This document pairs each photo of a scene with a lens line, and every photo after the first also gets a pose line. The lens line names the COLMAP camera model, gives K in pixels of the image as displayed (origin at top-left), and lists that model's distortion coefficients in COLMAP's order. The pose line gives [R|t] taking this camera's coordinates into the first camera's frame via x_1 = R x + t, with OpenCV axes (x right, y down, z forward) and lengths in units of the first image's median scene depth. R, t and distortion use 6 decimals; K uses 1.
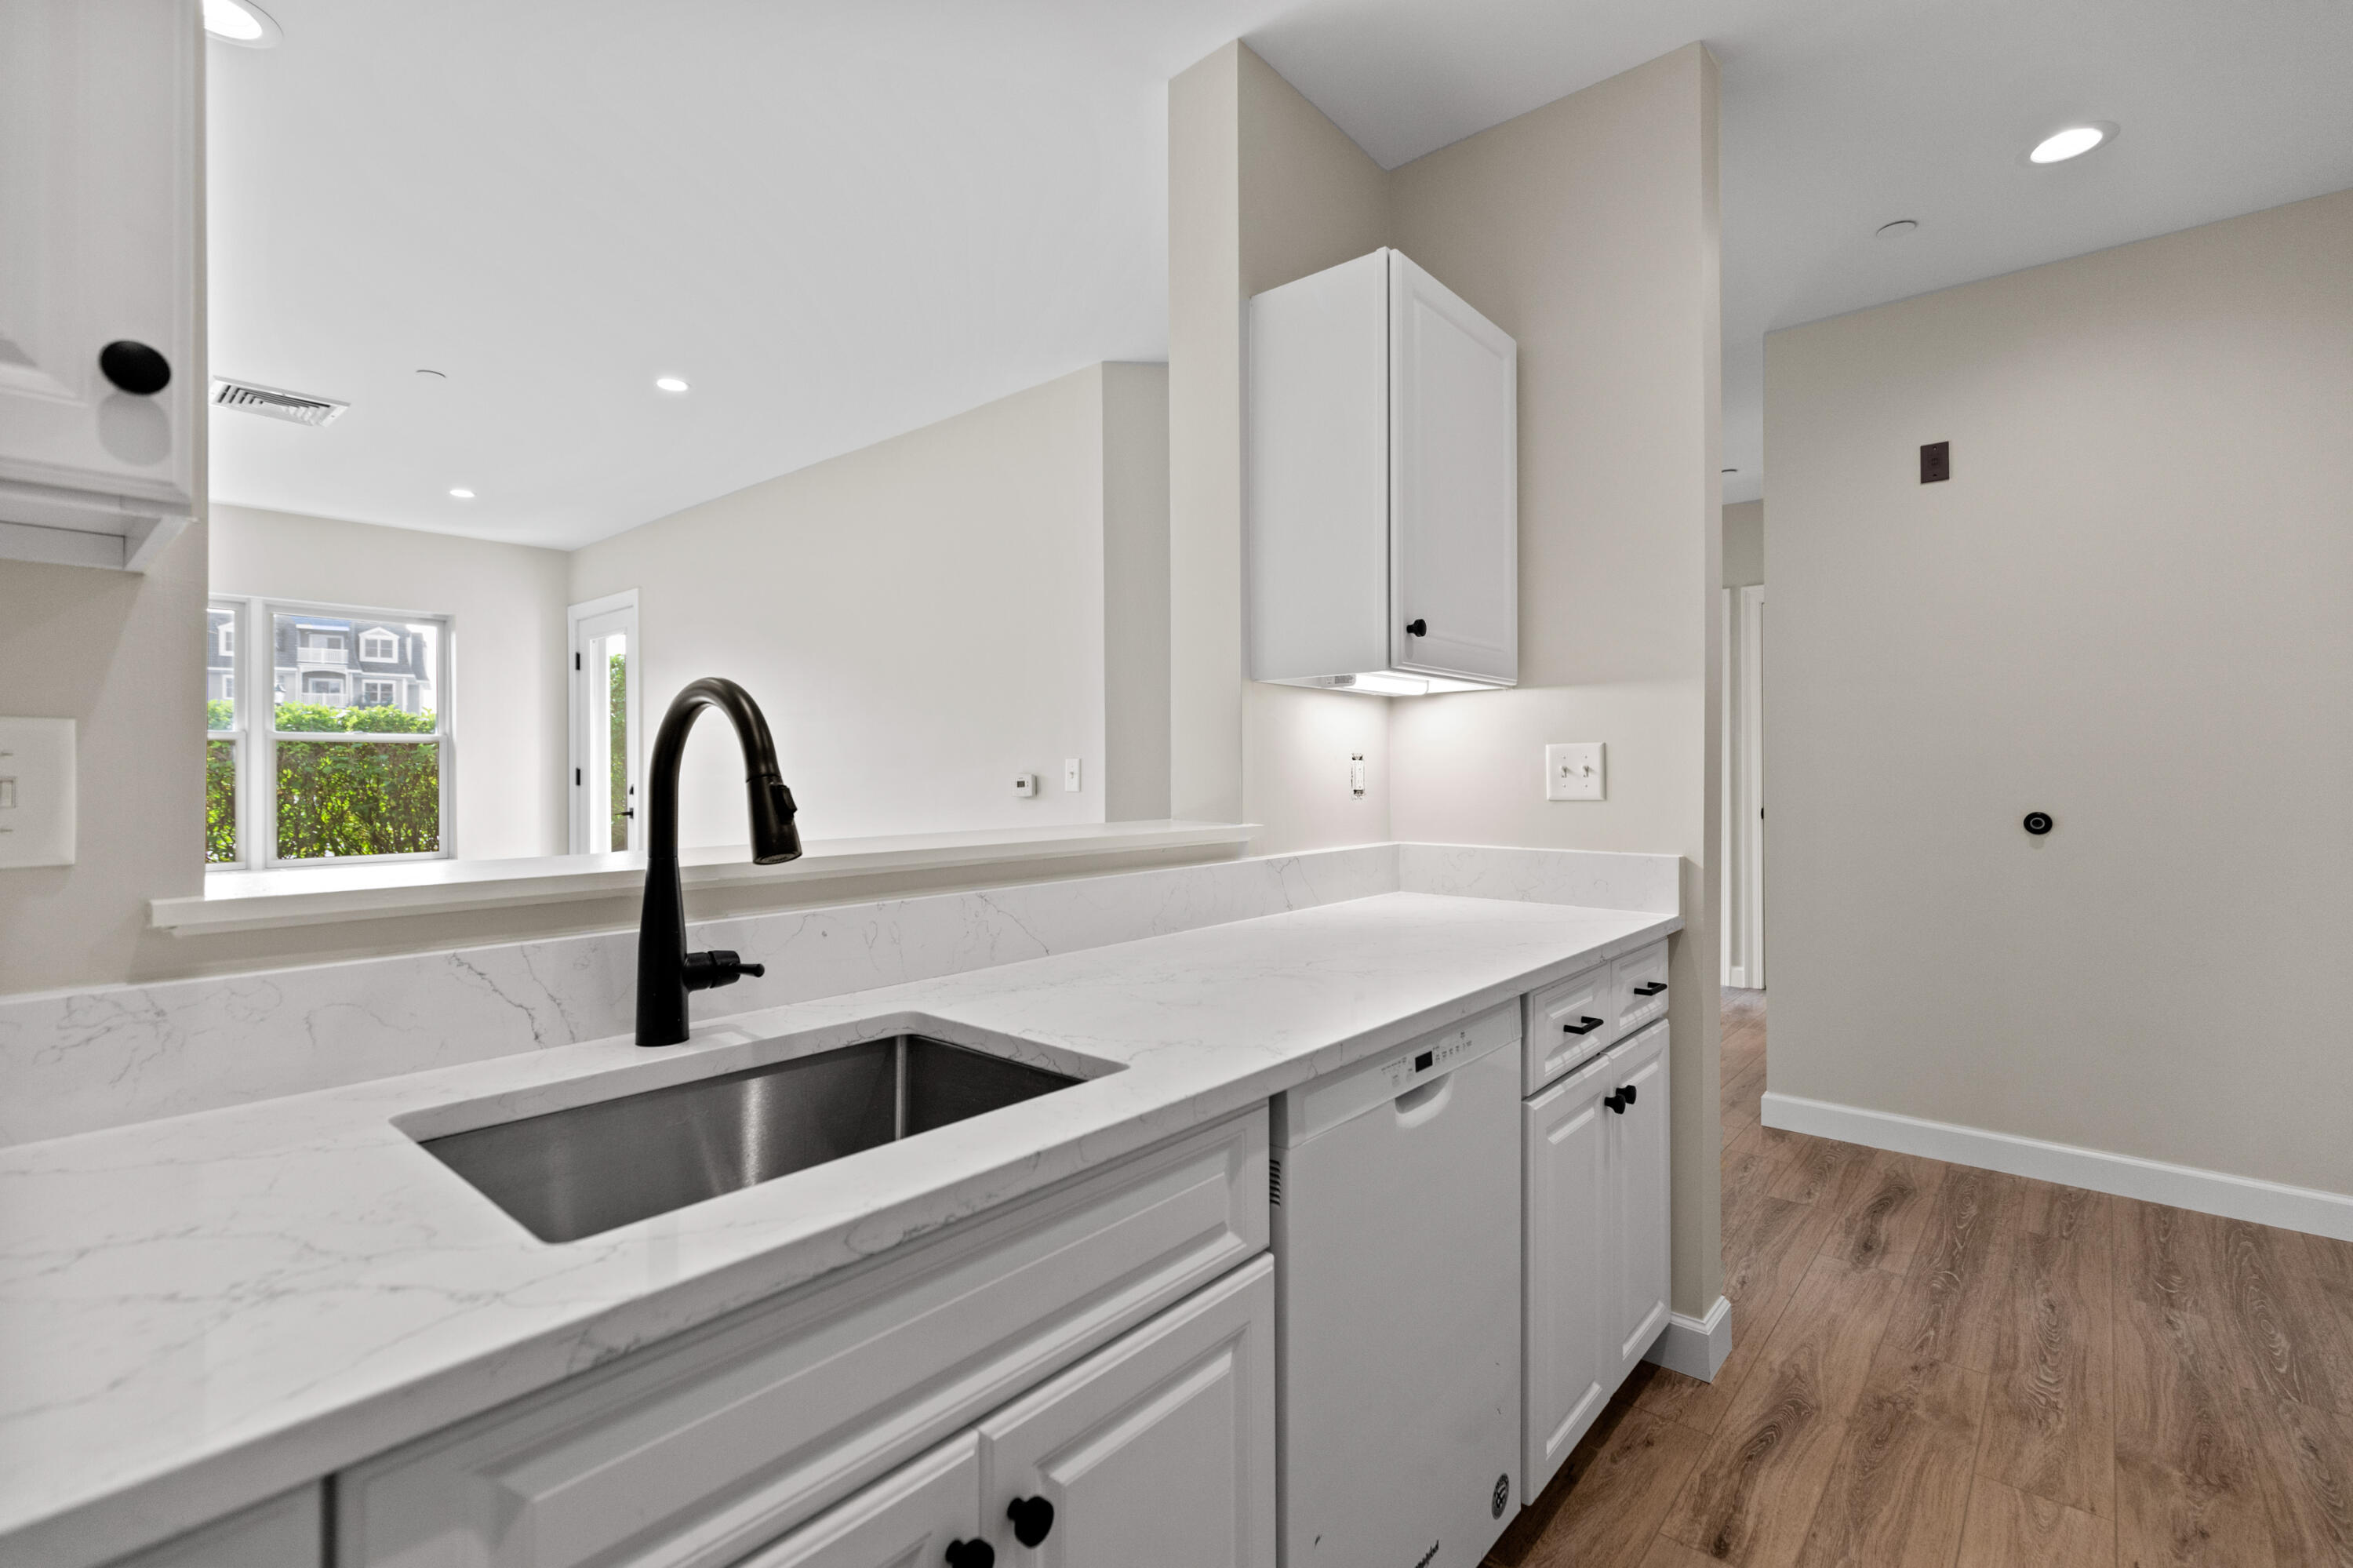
lens RADIAL K [[1054.3, 0, 1170.3], [0, 1054.3, 751.5], [0, 0, 1]] dist [0.005320, -0.001388]
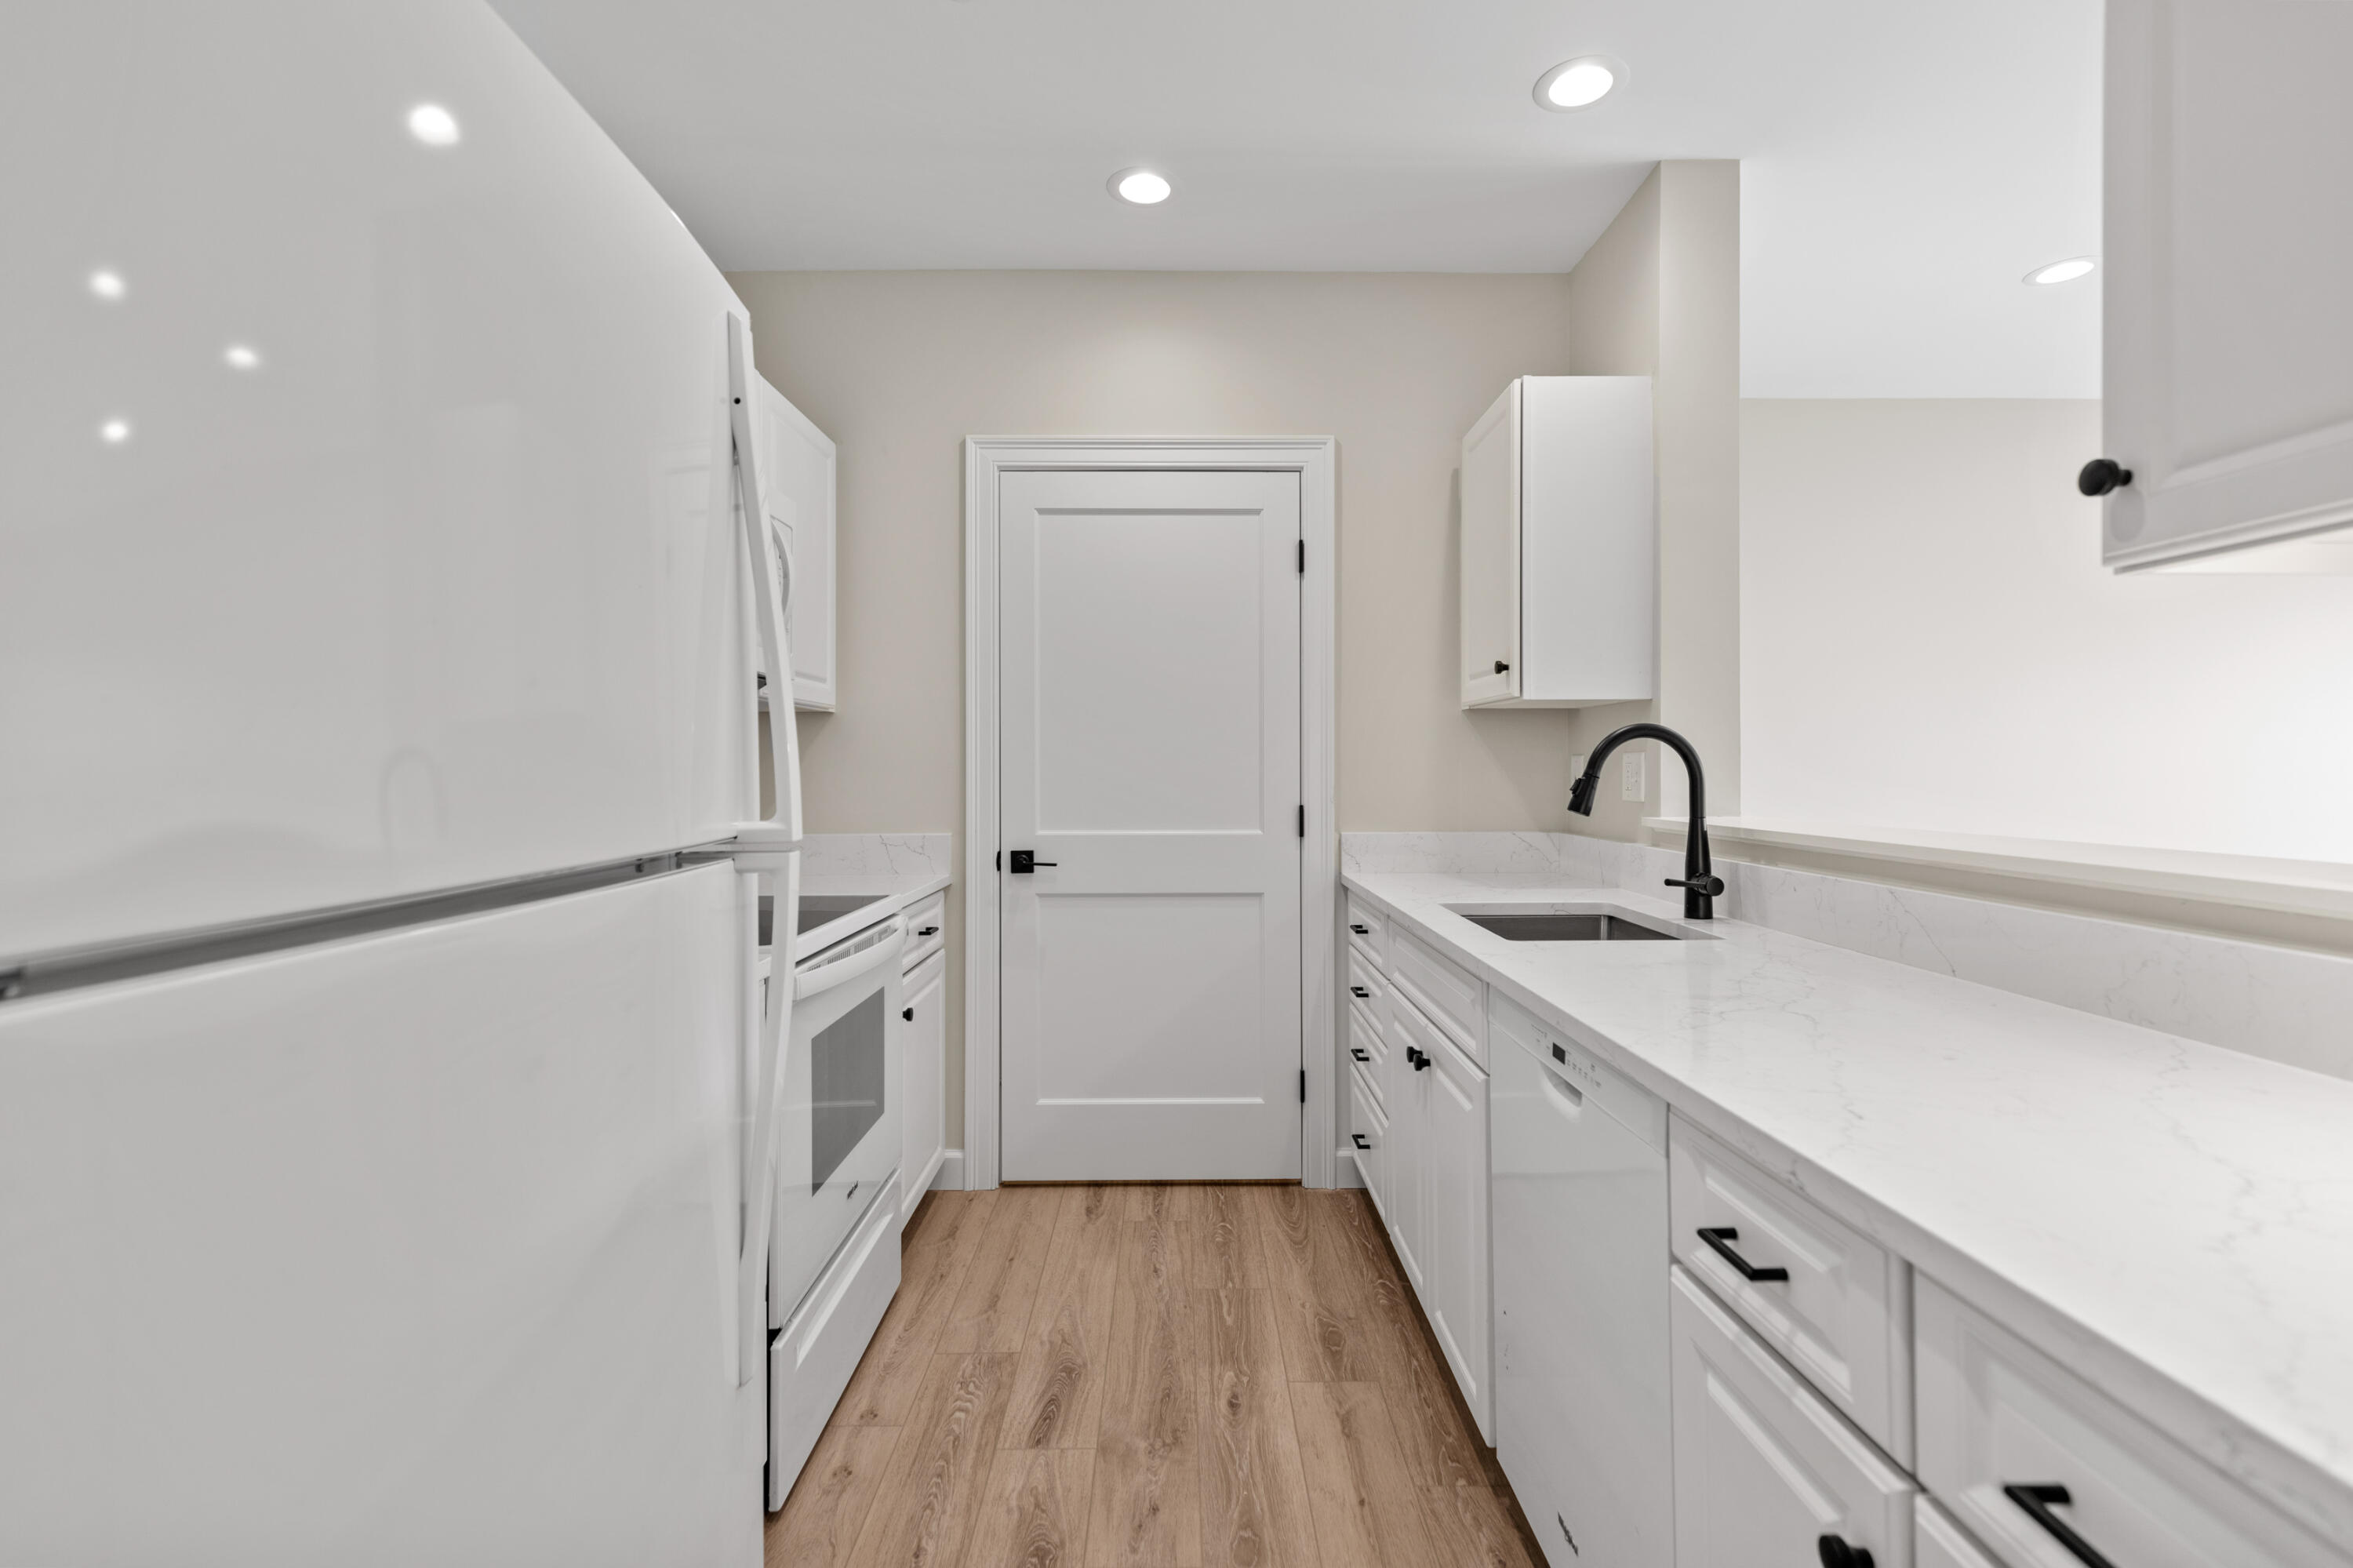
lens RADIAL K [[1054.3, 0, 1196.5], [0, 1054.3, 764.5], [0, 0, 1]] dist [0.005320, -0.001388]
pose [[-0.738069, 0.003322, -0.674717, 1.236962], [0.017629, 0.999741, -0.014362, 0.016963], [0.674494, -0.022494, -0.737937, 1.567542]]
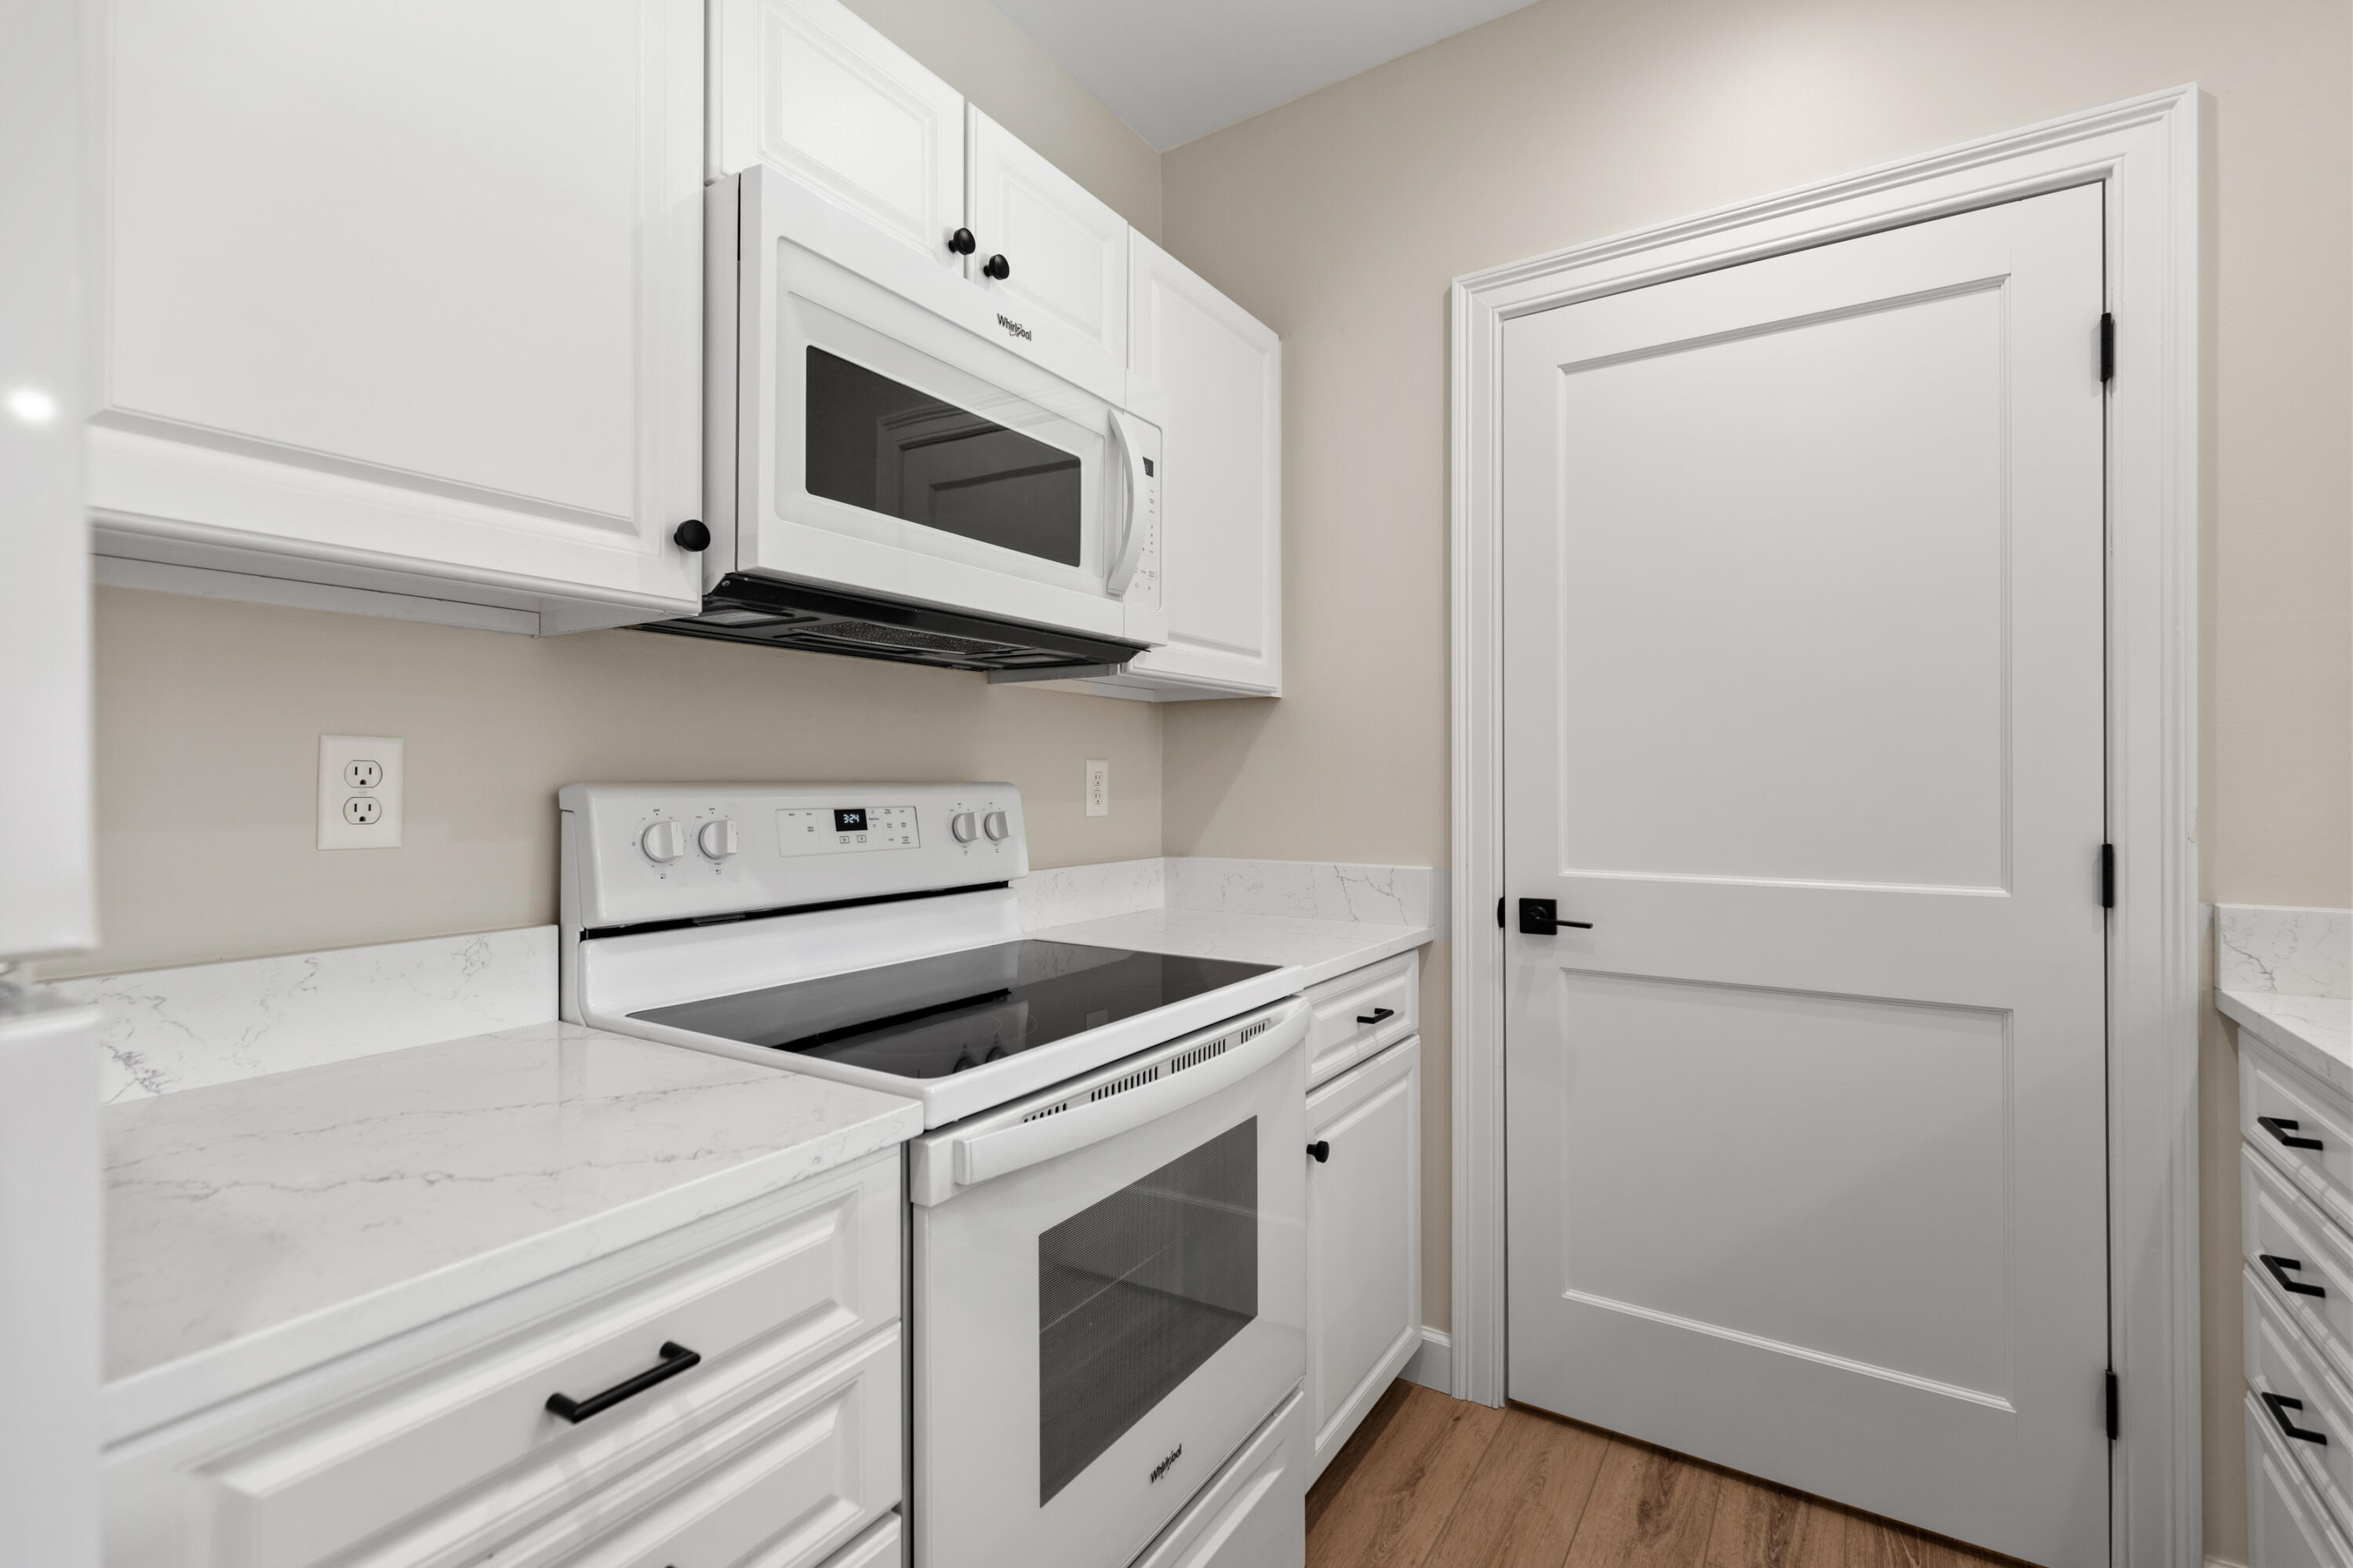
lens RADIAL K [[1054.3, 0, 1181.4], [0, 1054.3, 772.9], [0, 0, 1]] dist [0.005320, -0.001388]
pose [[-0.988701, 0.004495, -0.149835, 0.697074], [0.007869, 0.999729, -0.021931, 0.015627], [0.149696, -0.022862, -0.988468, 1.021832]]
